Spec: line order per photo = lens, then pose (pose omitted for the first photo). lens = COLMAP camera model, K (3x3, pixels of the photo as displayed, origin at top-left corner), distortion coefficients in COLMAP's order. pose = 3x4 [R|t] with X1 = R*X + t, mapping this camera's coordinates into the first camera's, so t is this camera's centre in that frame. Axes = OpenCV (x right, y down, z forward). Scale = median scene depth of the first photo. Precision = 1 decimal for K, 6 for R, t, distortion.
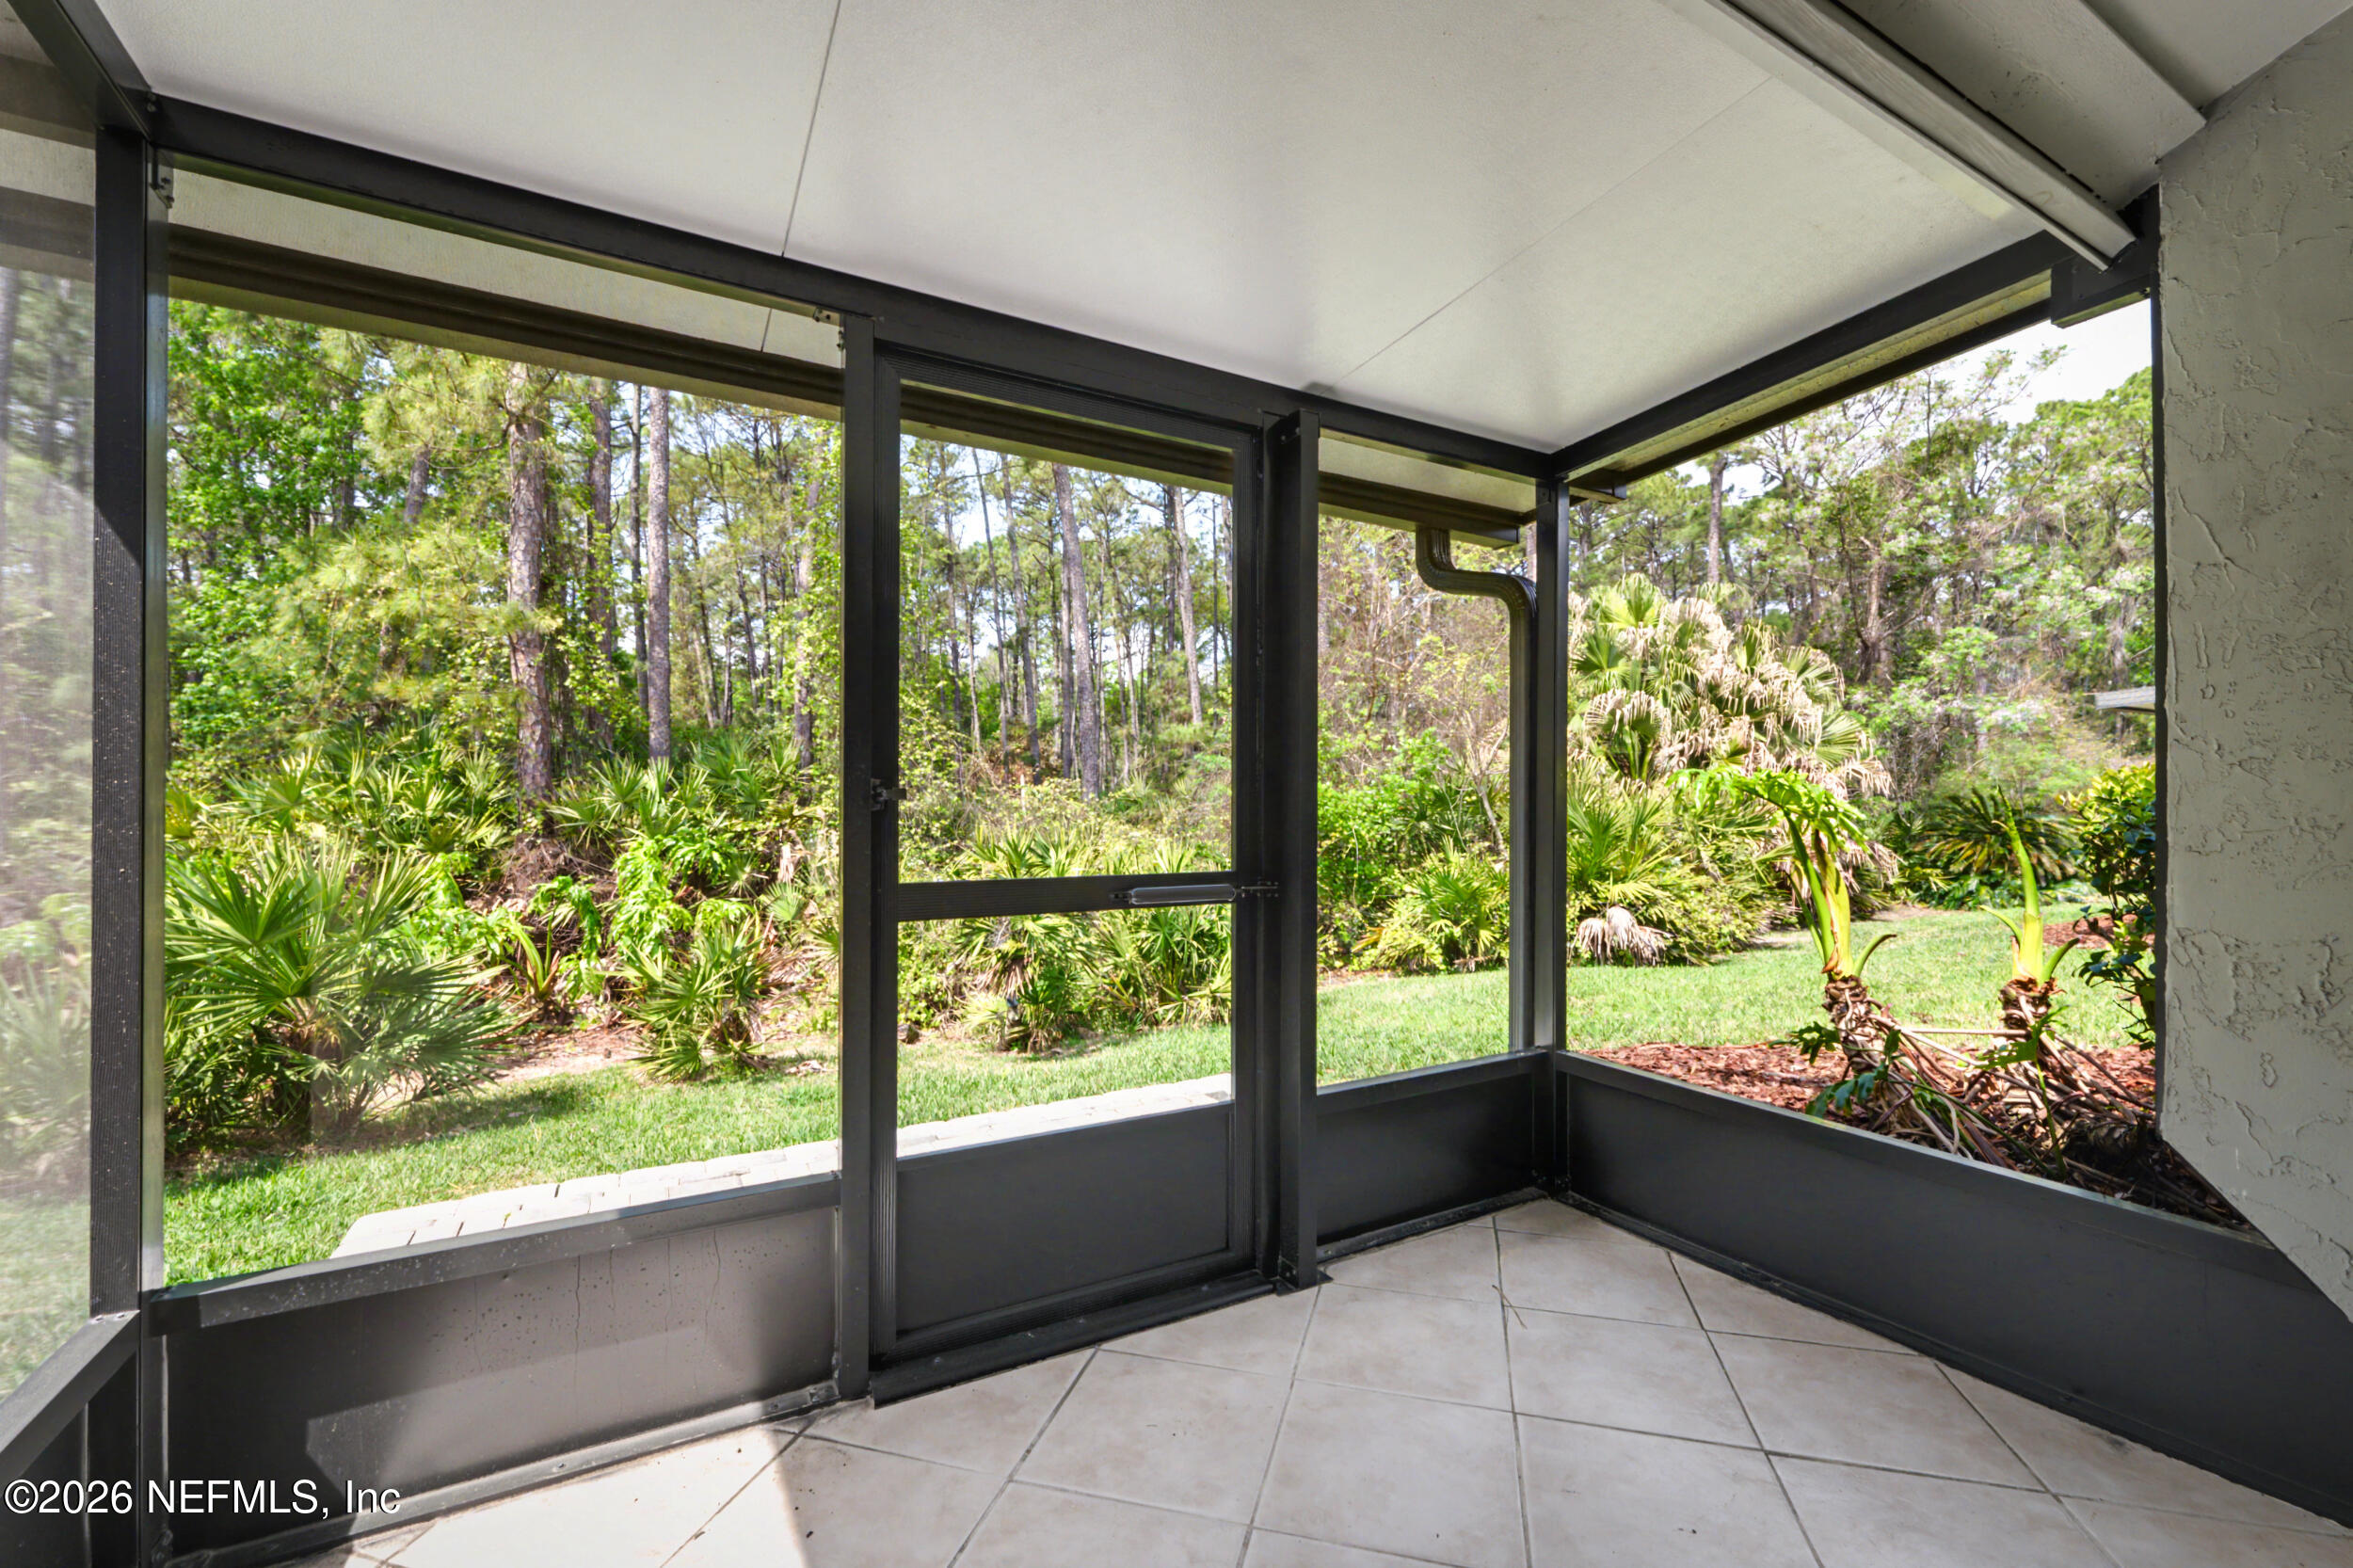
lens RADIAL K [[974.7, 0, 1177.7], [0, 974.7, 795.5], [0, 0, 1]] dist [0.000314, -0.000059]
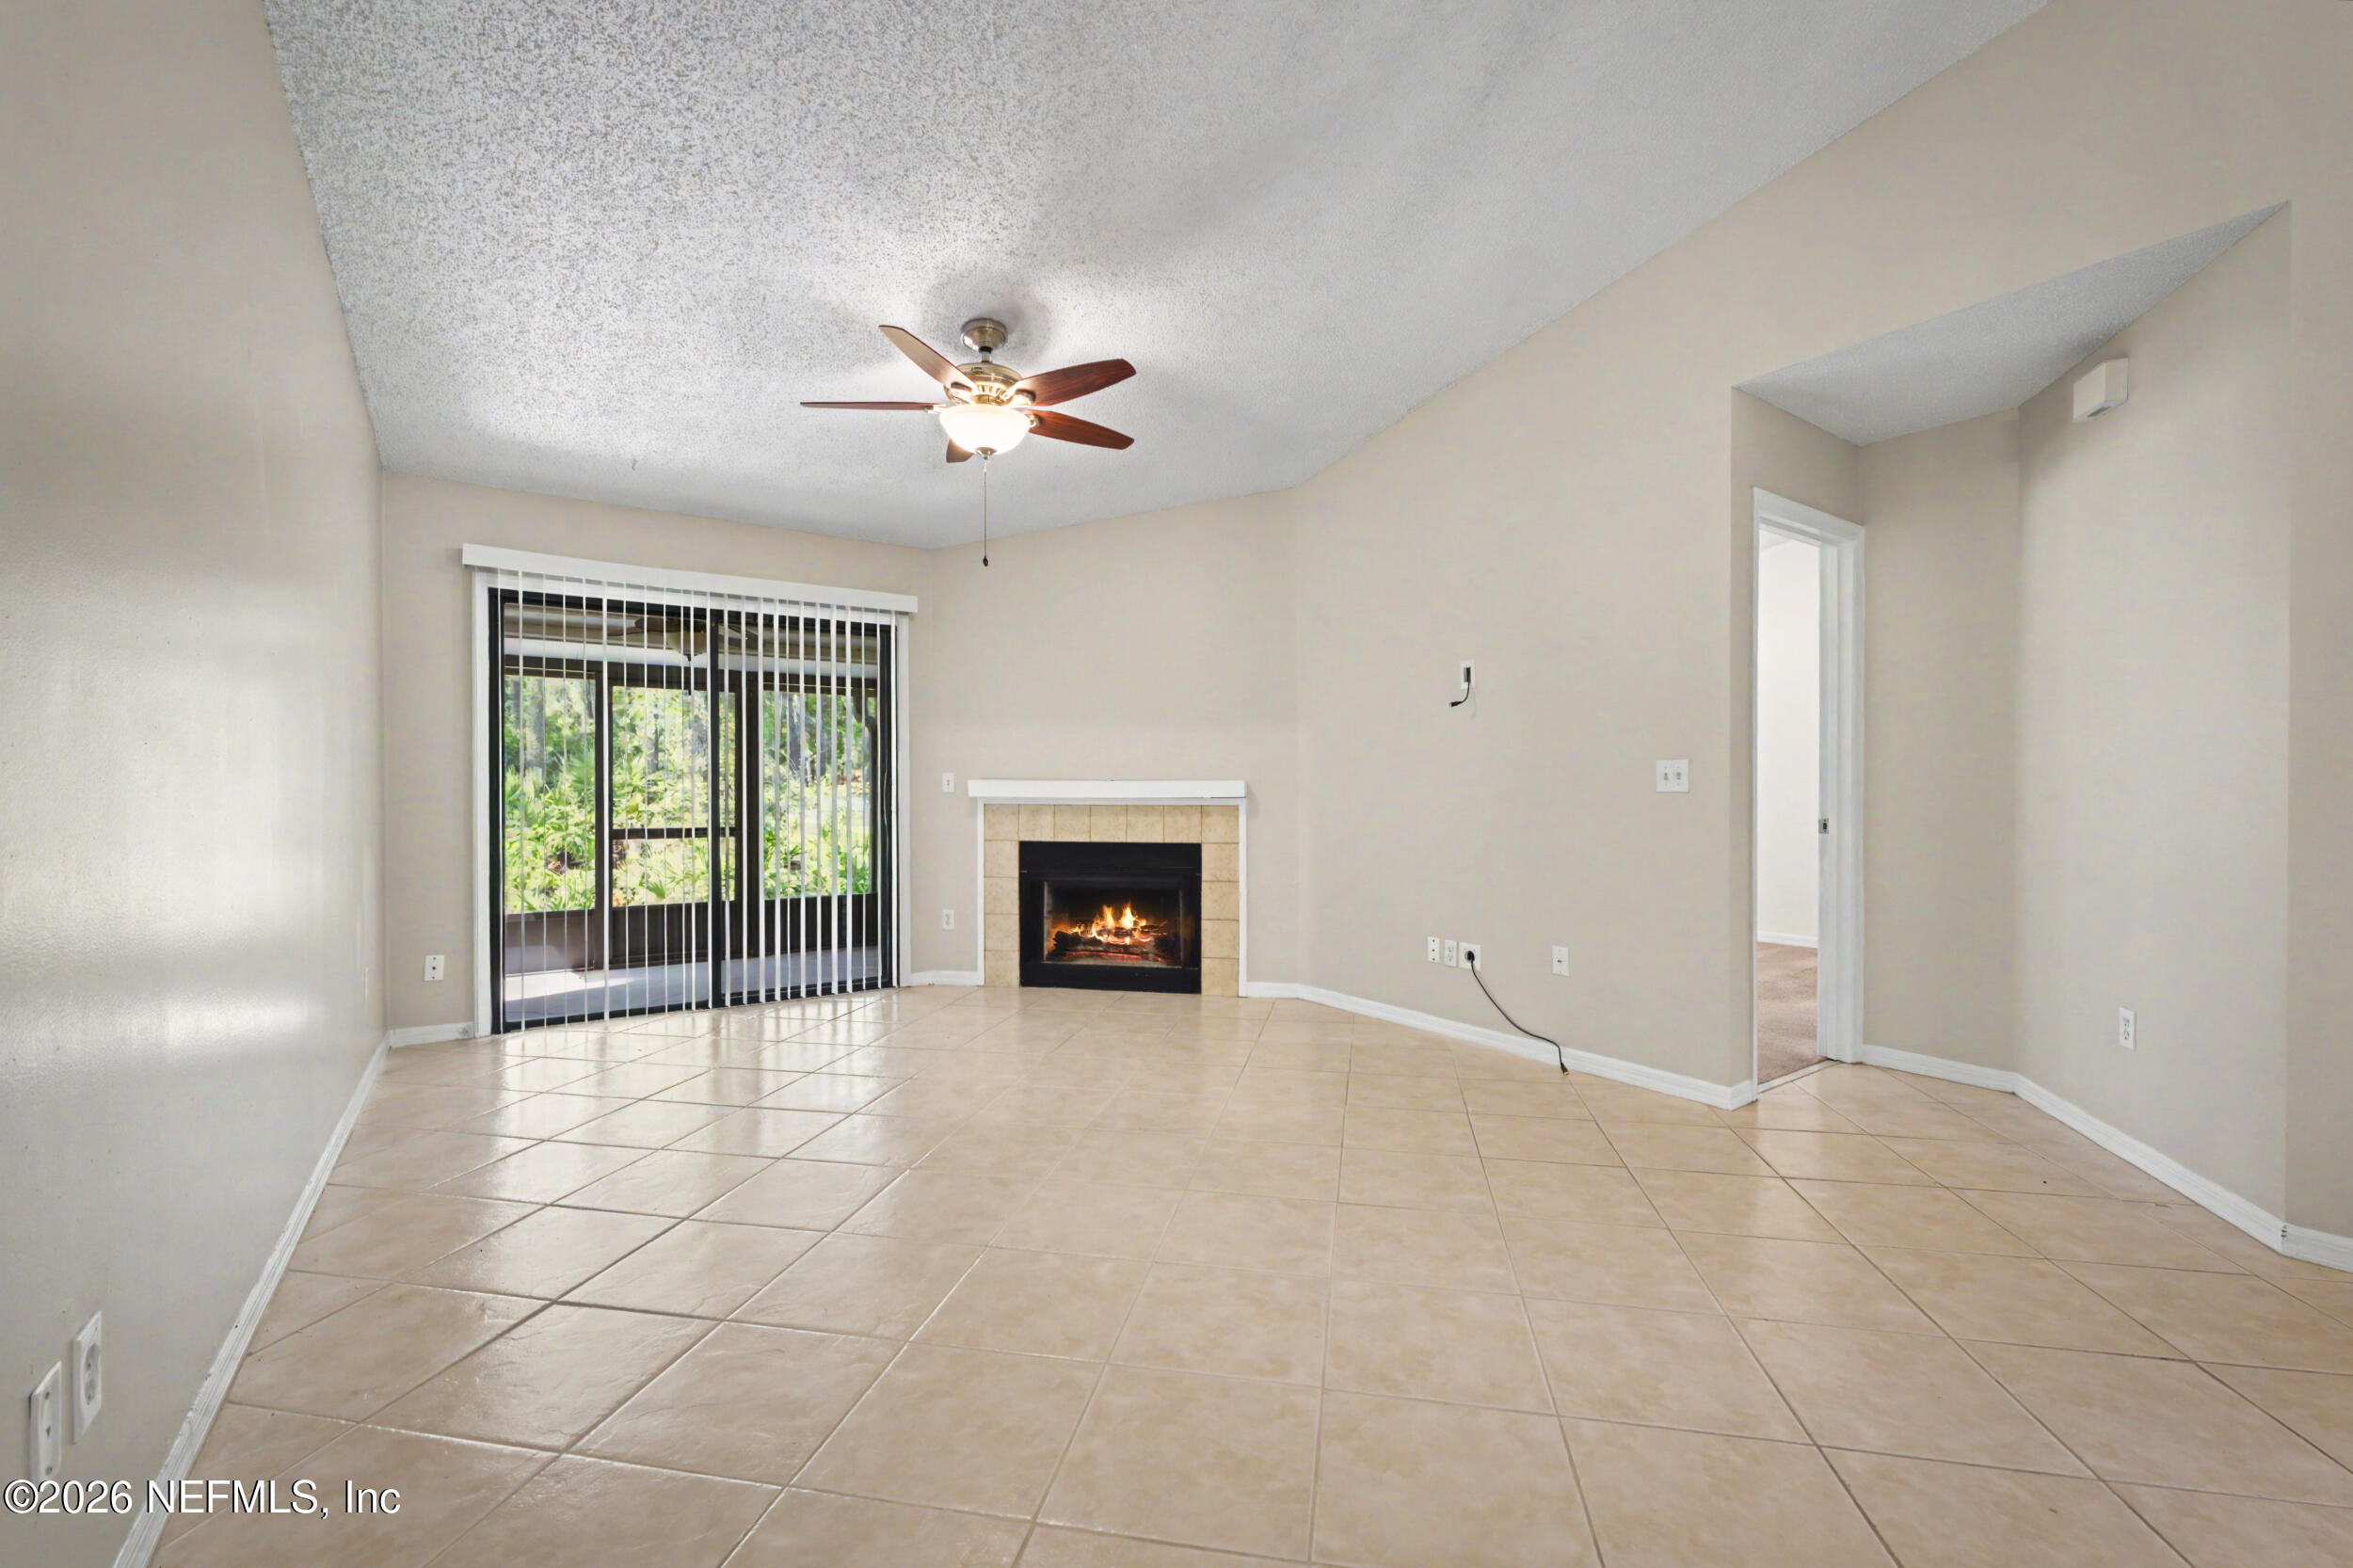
lens RADIAL K [[974.7, 0, 1177.7], [0, 974.7, 795.5], [0, 0, 1]] dist [0.000314, -0.000059]
pose [[0.995225, -0.009520, 0.097141, 0.225676], [0.009049, 0.999945, 0.005282, -0.000992], [-0.097186, -0.004378, 0.995257, -0.434268]]
